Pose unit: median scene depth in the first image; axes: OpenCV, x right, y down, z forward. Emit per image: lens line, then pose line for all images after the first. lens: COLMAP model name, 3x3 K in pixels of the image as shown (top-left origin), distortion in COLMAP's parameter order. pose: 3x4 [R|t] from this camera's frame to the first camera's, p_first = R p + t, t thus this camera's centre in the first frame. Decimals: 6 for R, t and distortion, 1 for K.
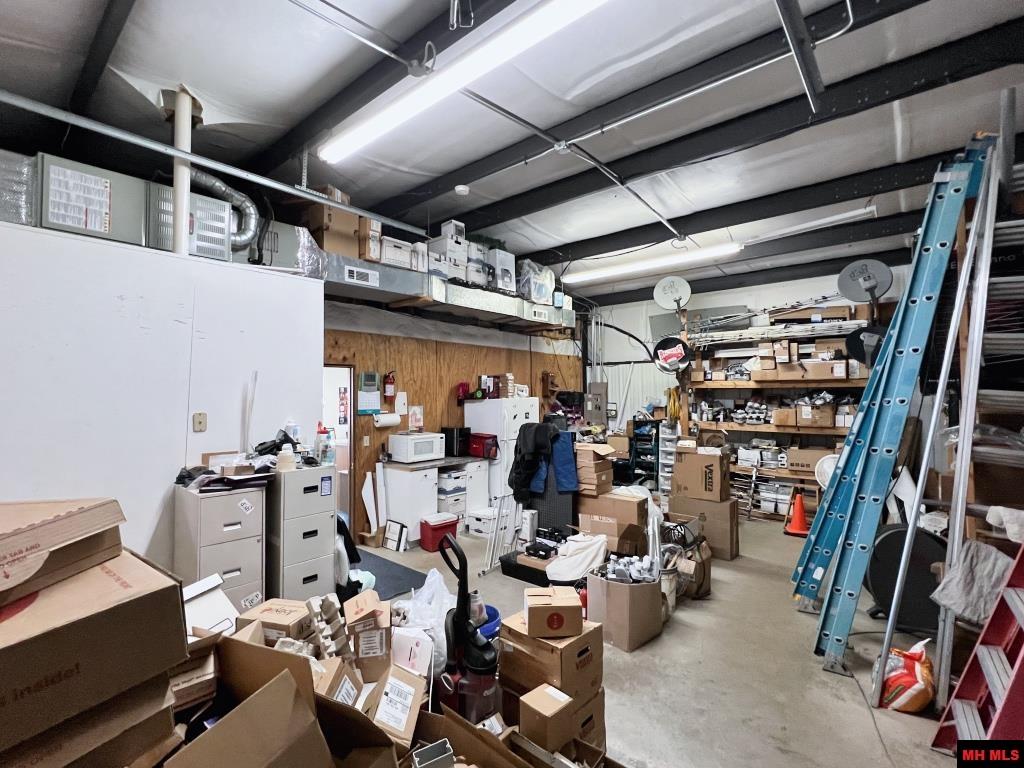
lens RADIAL K [[489.3, 0, 512.0], [0, 489.3, 384.0], [0, 0, 1]] dist [0.000263, 0.000147]
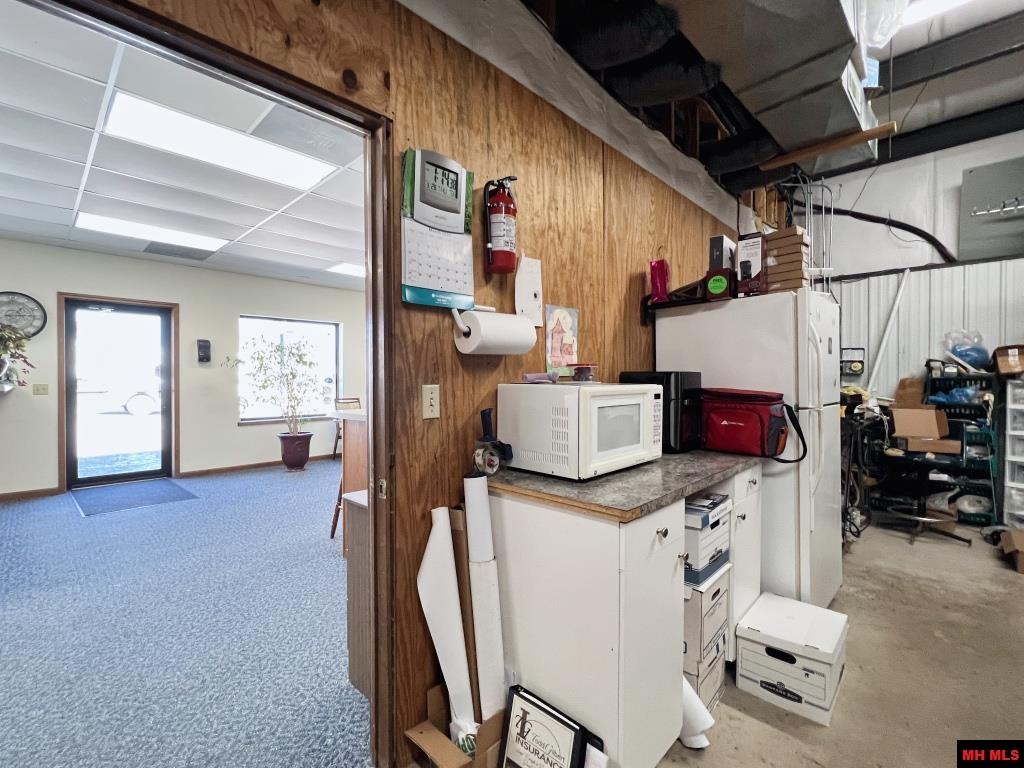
lens RADIAL K [[464.7, 0, 512.0], [0, 464.7, 384.0], [0, 0, 1]] dist [-0.002736, -0.000269]
pose [[0.998706, 0.001896, -0.050825, -0.225121], [-0.000313, 0.999515, 0.031143, 0.093567], [0.050859, -0.031087, 0.998222, 0.697345]]
